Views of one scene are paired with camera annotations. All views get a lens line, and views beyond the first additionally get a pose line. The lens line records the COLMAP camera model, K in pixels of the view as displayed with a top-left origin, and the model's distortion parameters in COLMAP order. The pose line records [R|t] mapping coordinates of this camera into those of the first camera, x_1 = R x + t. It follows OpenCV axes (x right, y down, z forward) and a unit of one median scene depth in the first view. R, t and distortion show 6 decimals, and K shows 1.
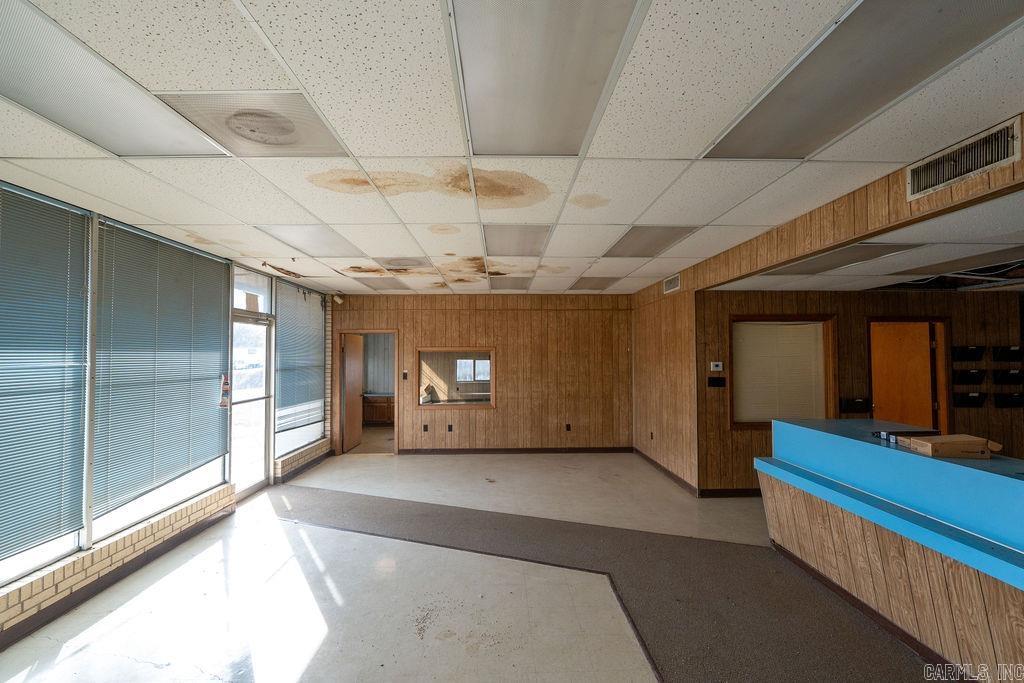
lens RADIAL K [[459.5, 0, 509.8], [0, 459.5, 342.0], [0, 0, 1]] dist [-0.002860, 0.001656]
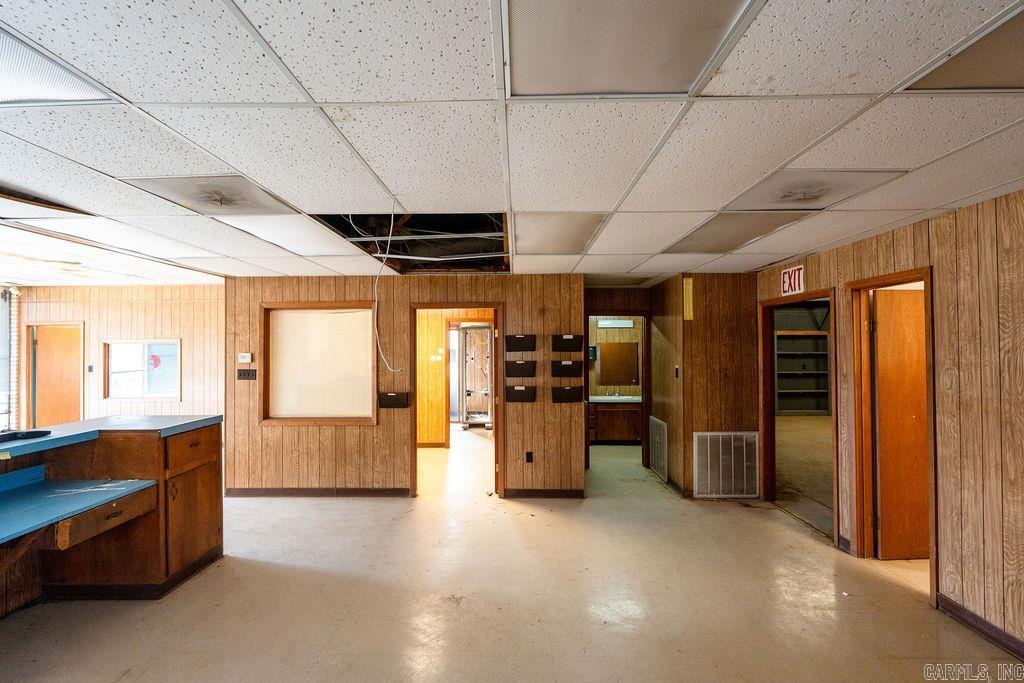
lens RADIAL K [[459.5, 0, 509.8], [0, 459.5, 342.0], [0, 0, 1]] dist [-0.002860, 0.001656]
pose [[0.998746, -0.004497, -0.049866, 1.022279], [0.005287, 0.999862, 0.015728, 0.008944], [0.049788, -0.015972, 0.998632, 0.091706]]
